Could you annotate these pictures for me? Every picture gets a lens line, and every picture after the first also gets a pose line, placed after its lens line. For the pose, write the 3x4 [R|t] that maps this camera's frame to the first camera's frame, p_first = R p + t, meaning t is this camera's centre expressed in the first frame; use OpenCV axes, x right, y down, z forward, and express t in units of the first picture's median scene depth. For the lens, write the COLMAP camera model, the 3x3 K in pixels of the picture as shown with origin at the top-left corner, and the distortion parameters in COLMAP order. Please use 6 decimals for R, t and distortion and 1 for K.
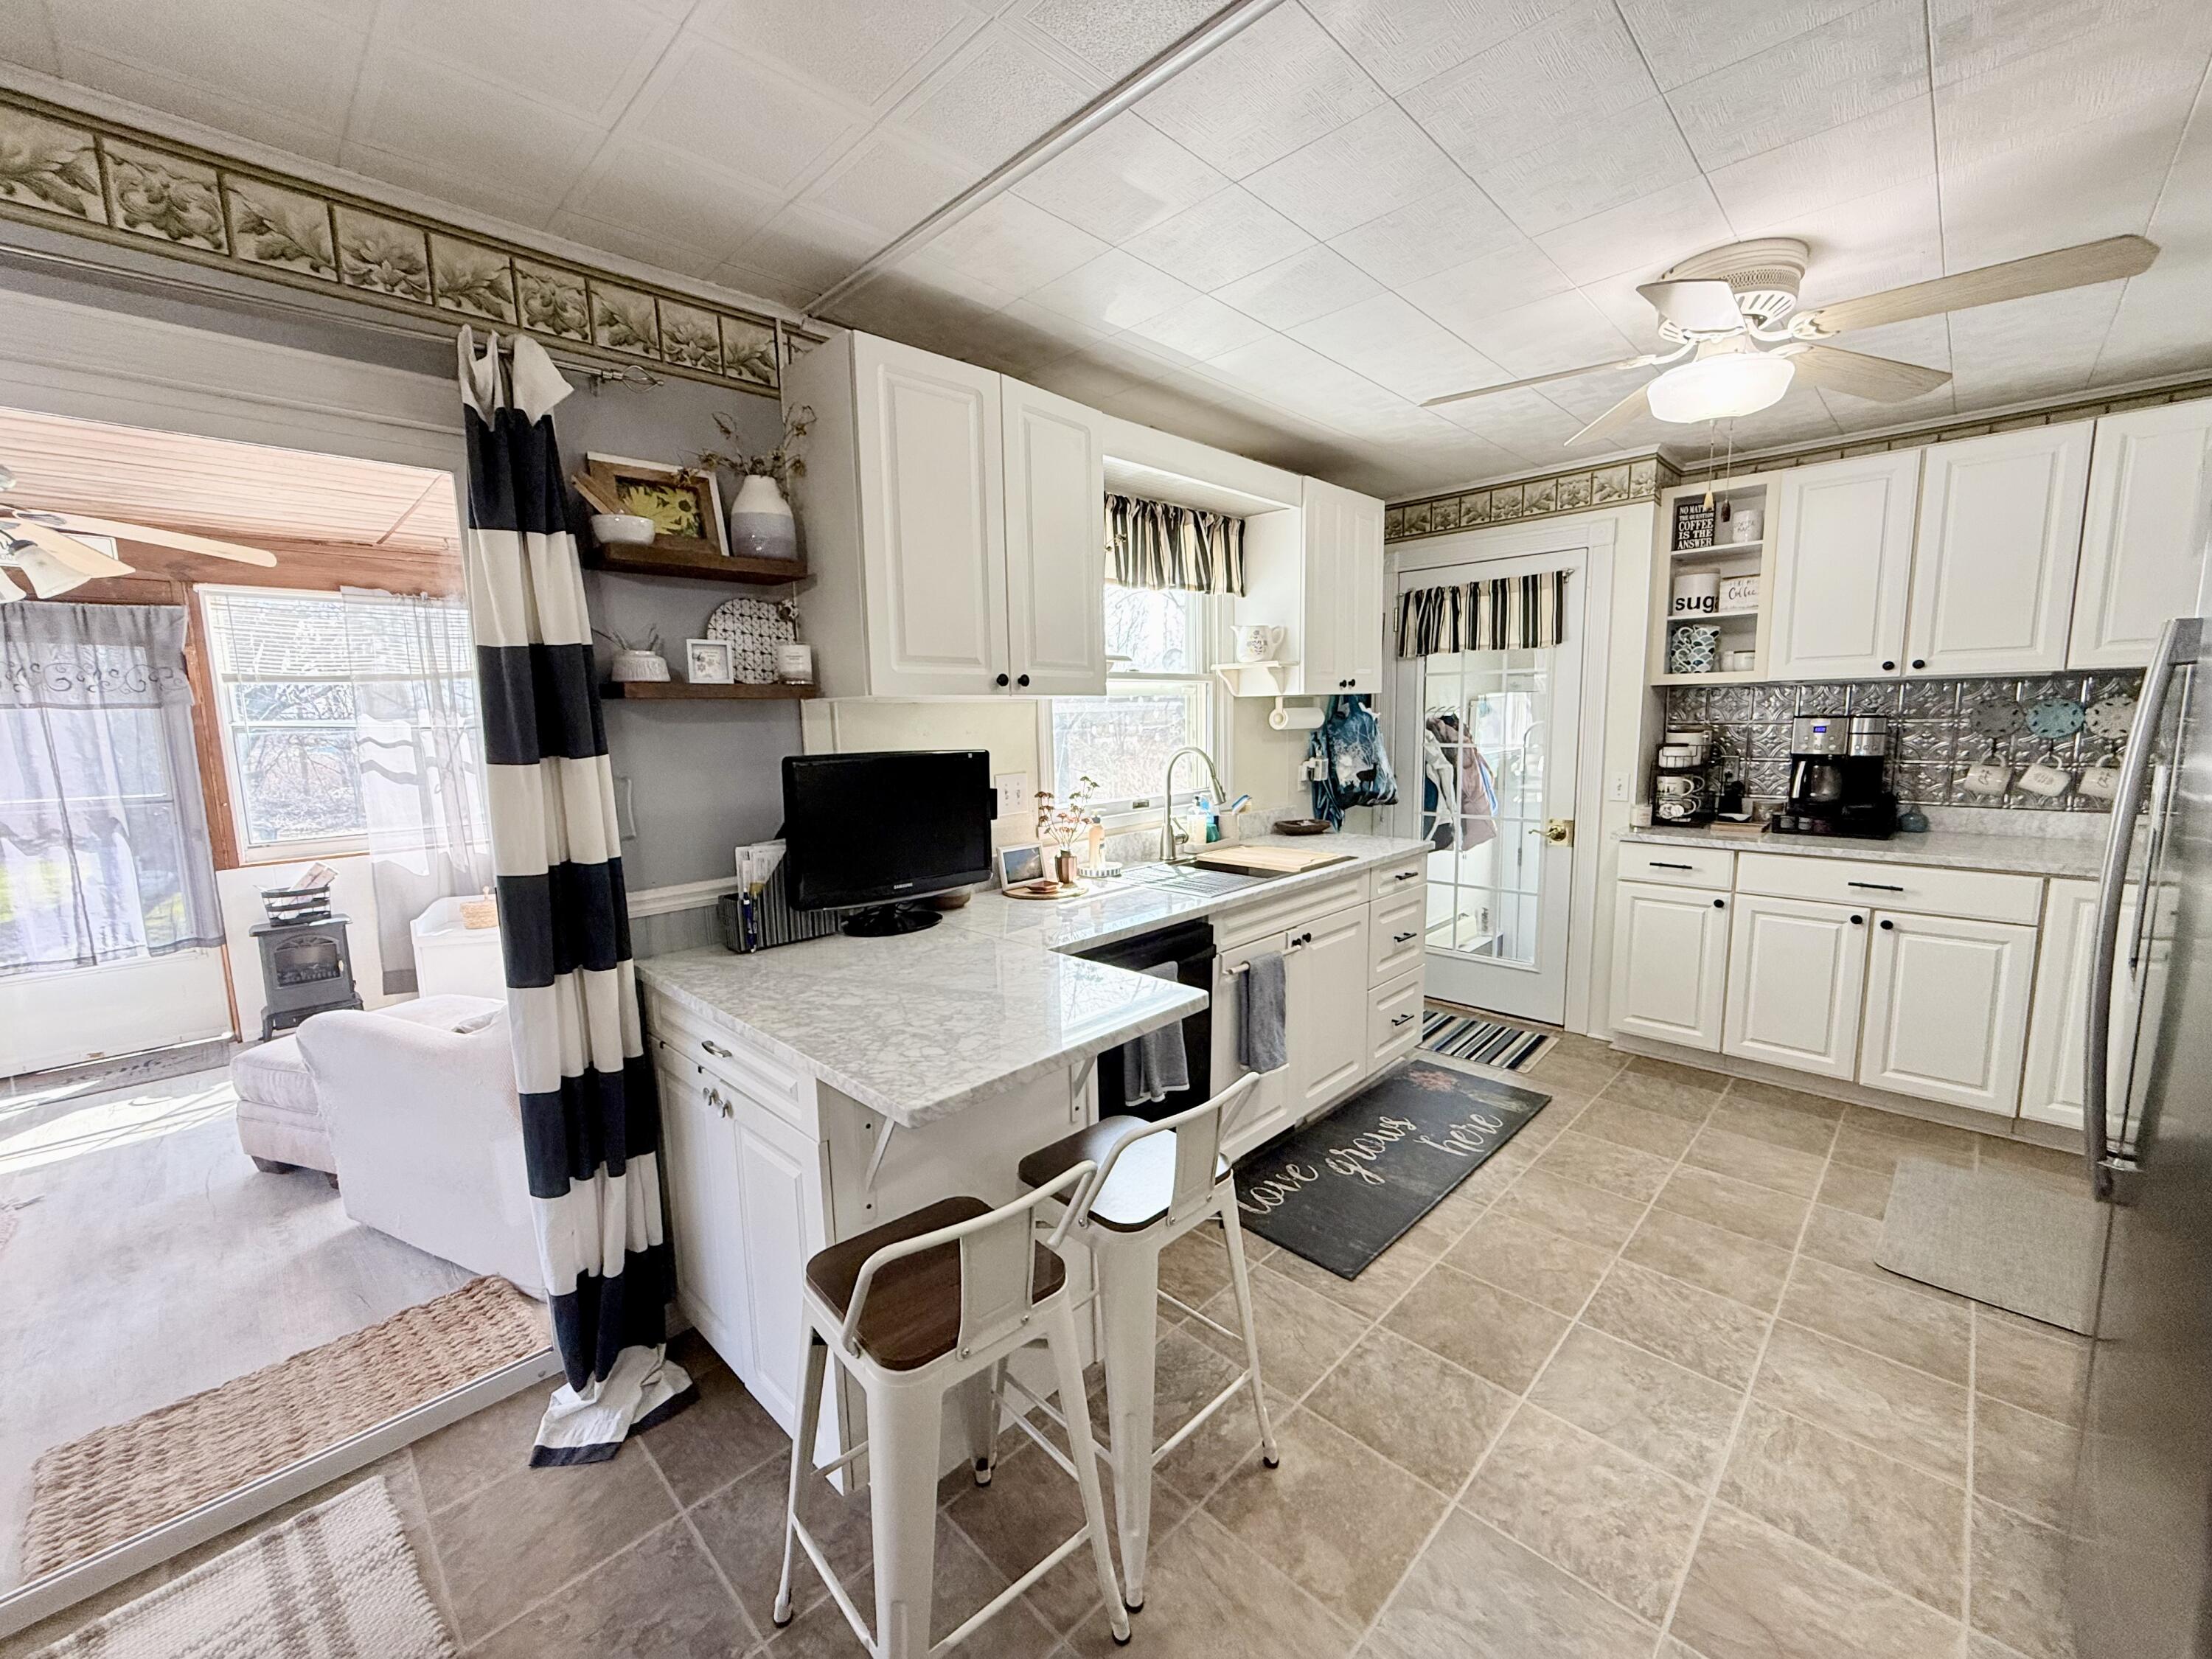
lens RADIAL K [[881.3, 0, 1105.3], [0, 881.3, 830.3], [0, 0, 1]] dist [0.001012, 0.000085]
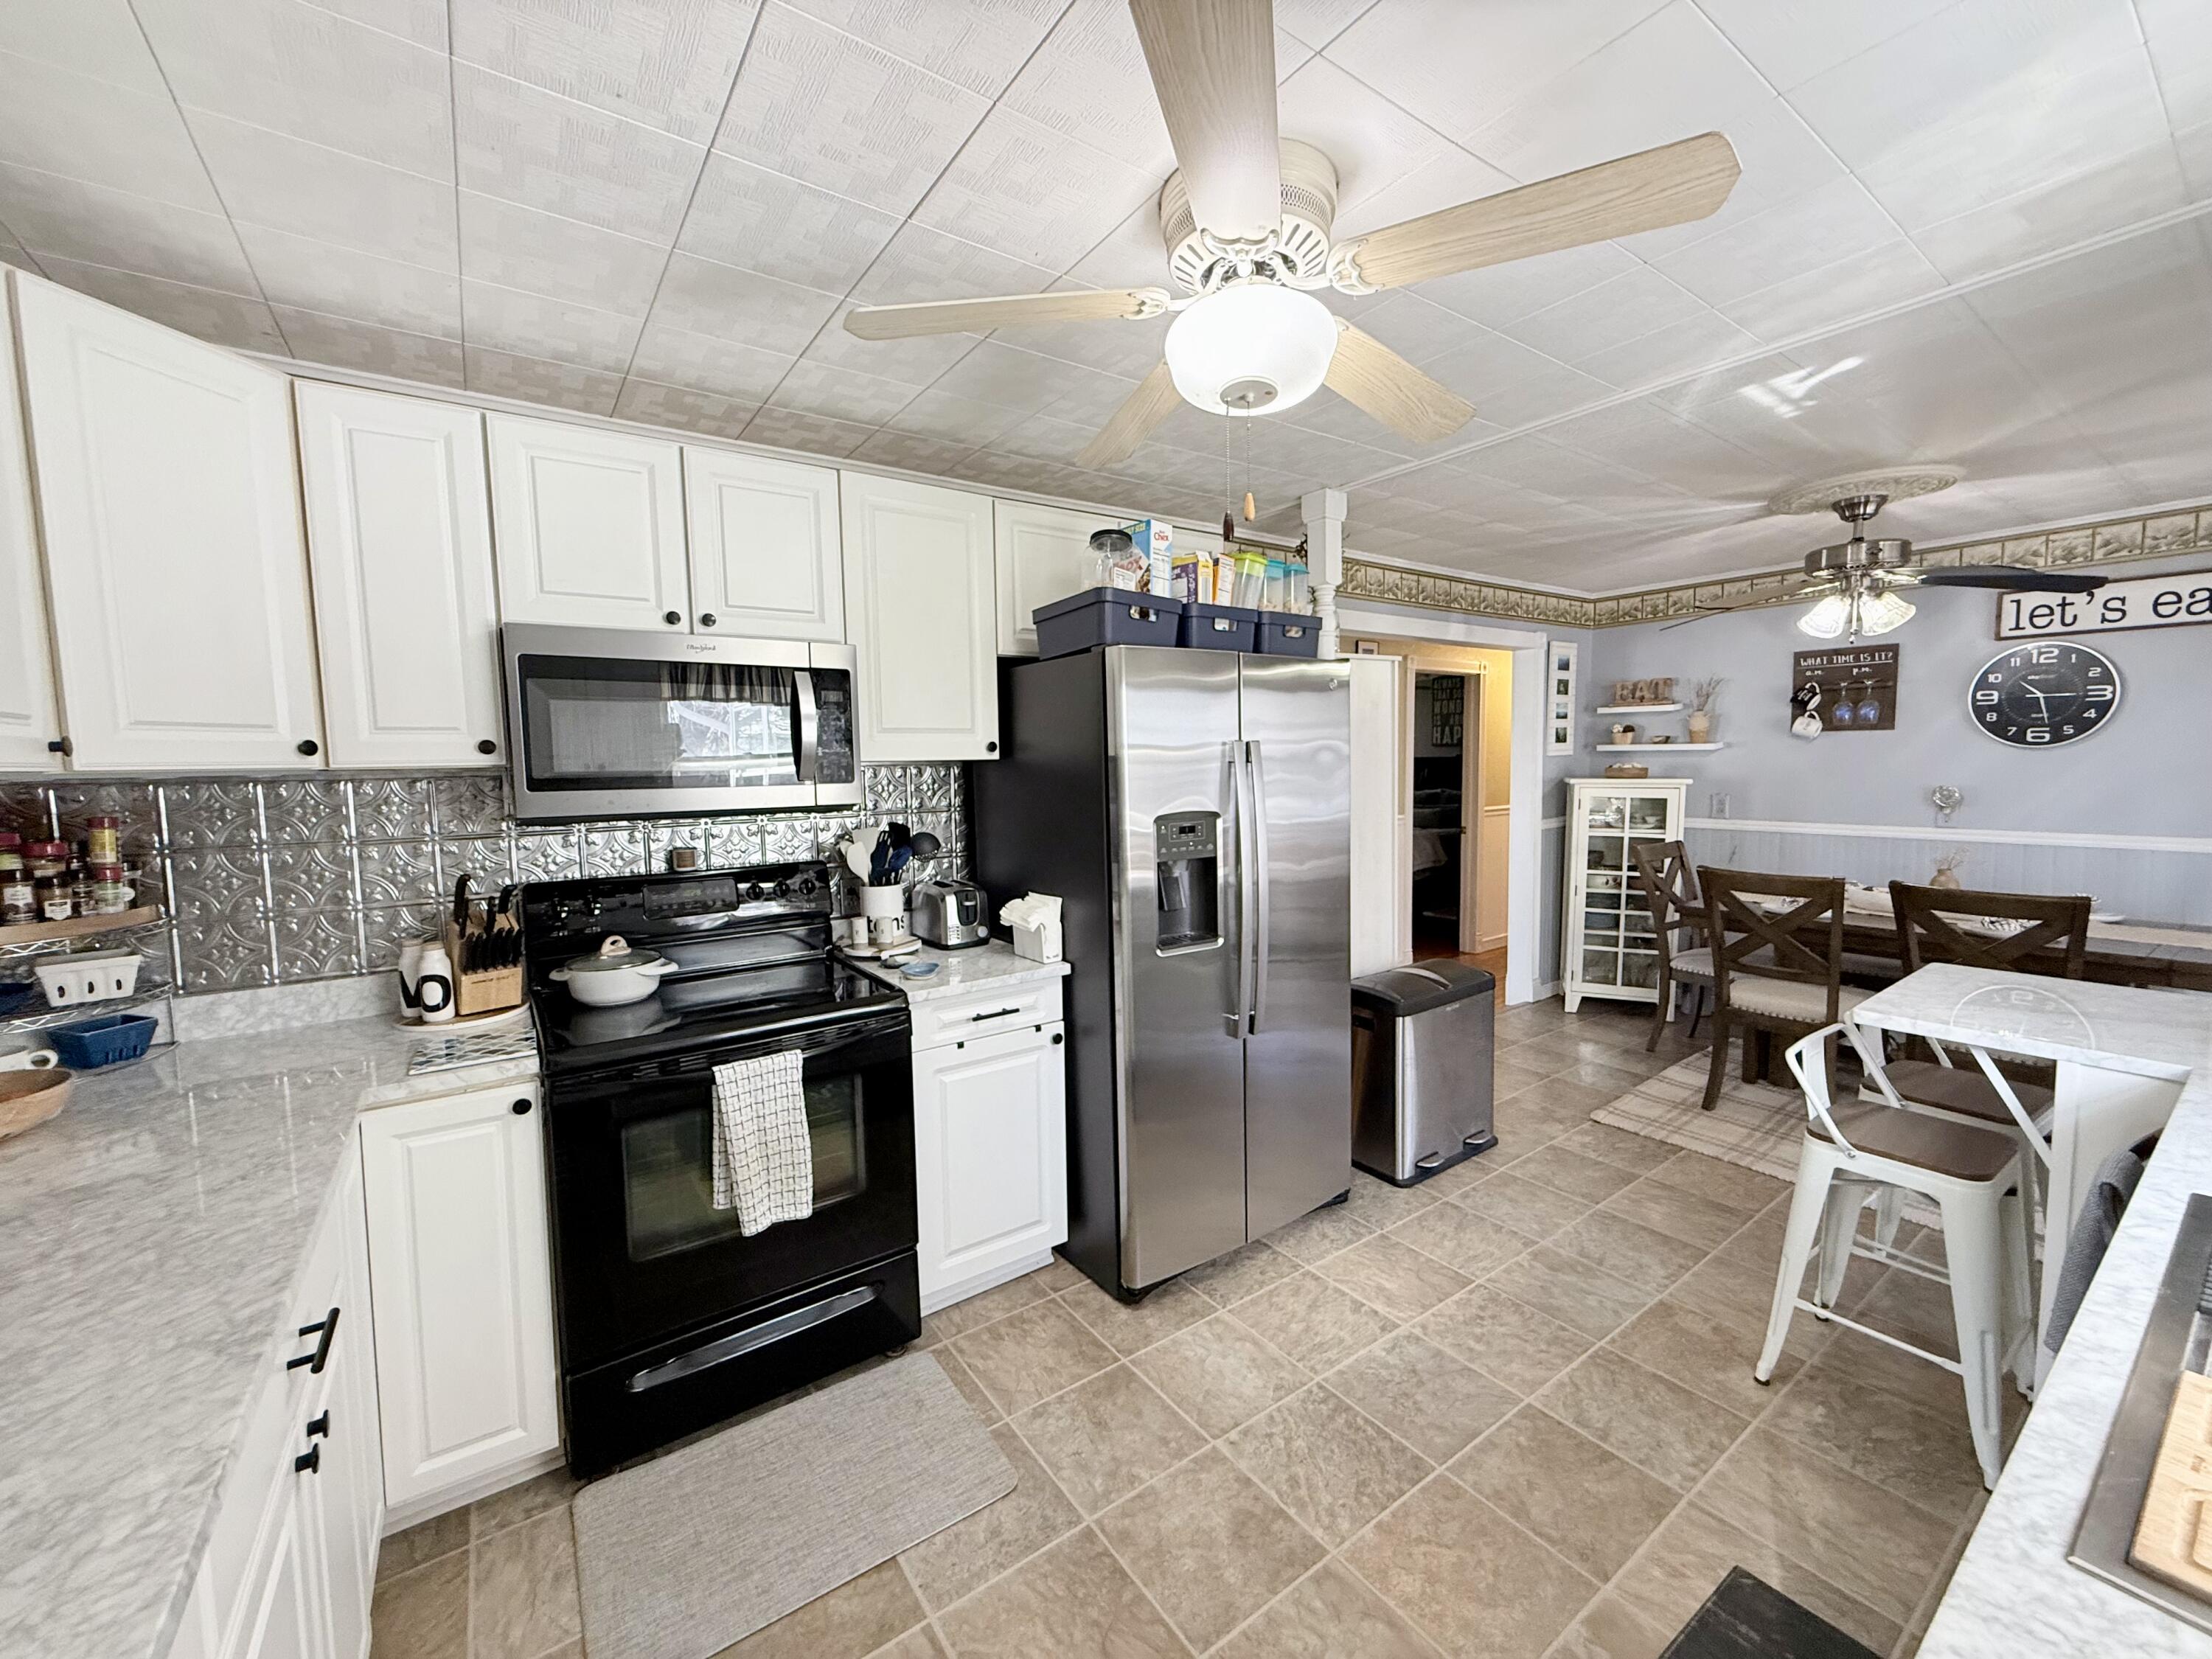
lens RADIAL K [[881.3, 0, 1100.6], [0, 881.3, 829.8], [0, 0, 1]] dist [0.001012, 0.000085]
pose [[-0.981891, 0.030935, 0.186903, 0.394897], [0.069632, 0.976451, 0.204193, -0.159952], [-0.176185, 0.213509, -0.960923, 1.026388]]
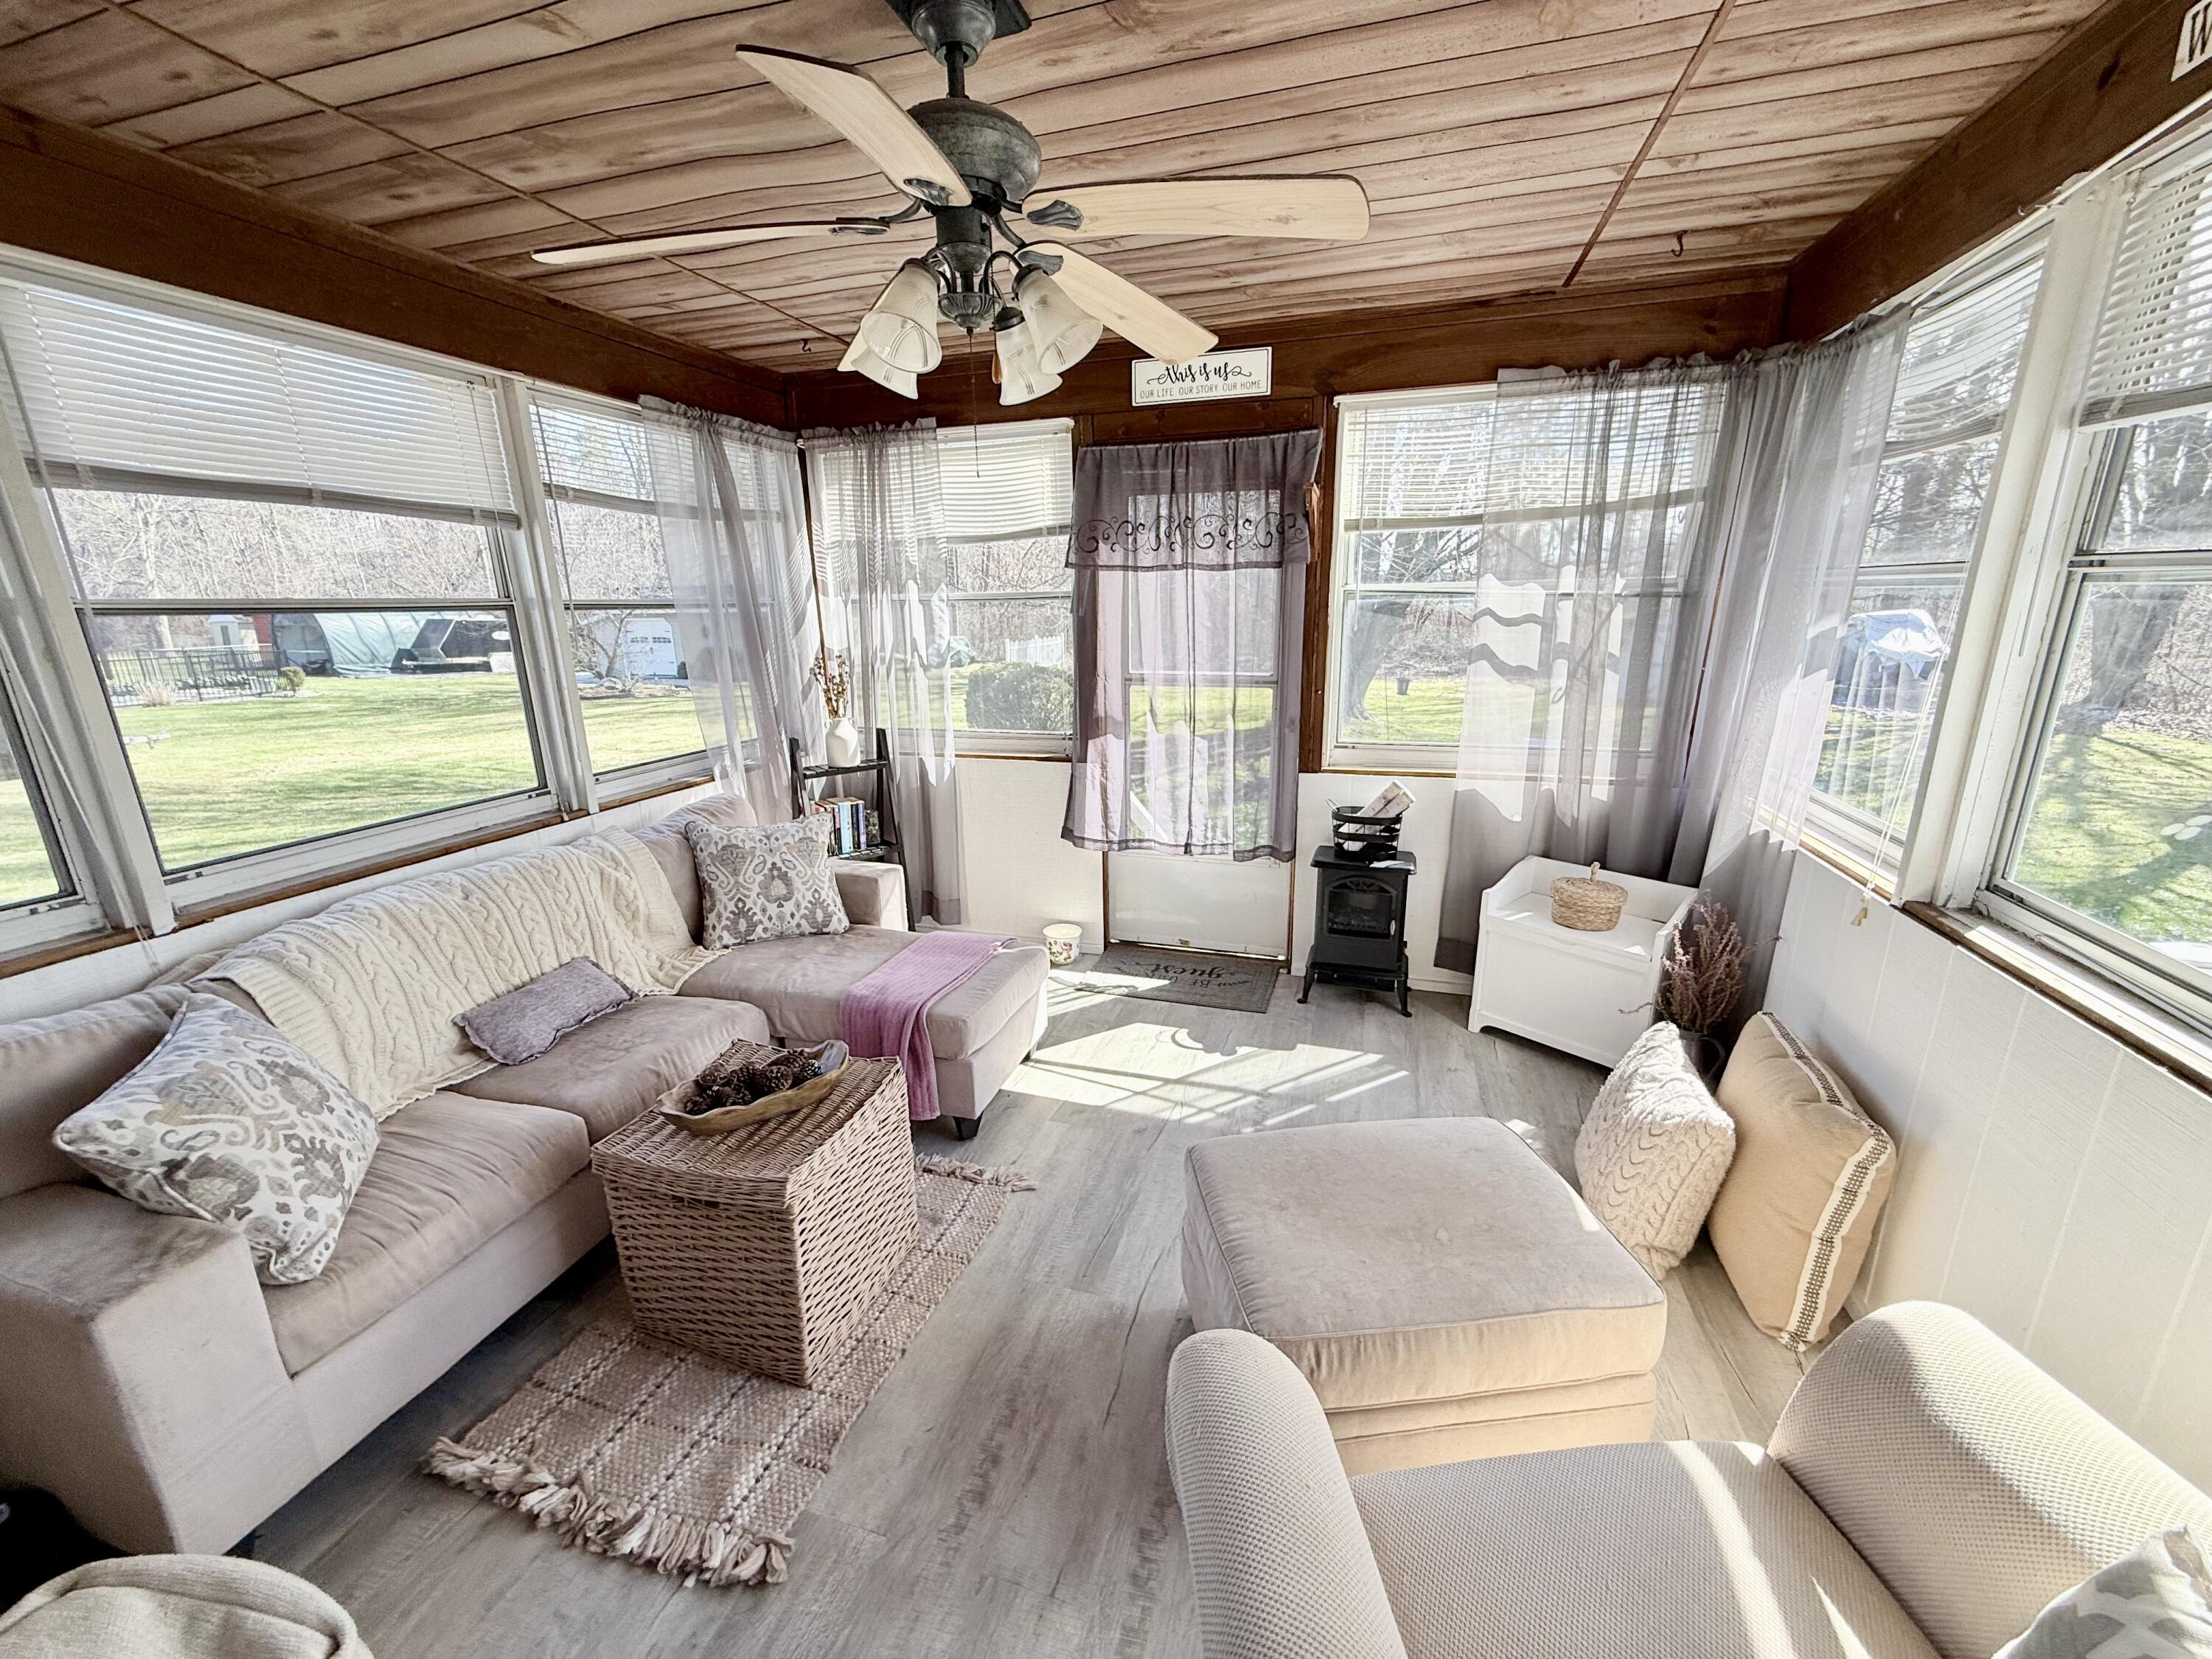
lens RADIAL K [[881.3, 0, 1105.6], [0, 881.3, 829.0], [0, 0, 1]] dist [0.001012, 0.000085]
pose [[0.444935, 0.246798, -0.860885, -0.435080], [-0.108040, 0.969050, 0.221968, -0.076408], [0.889022, -0.005751, 0.457828, 0.545391]]
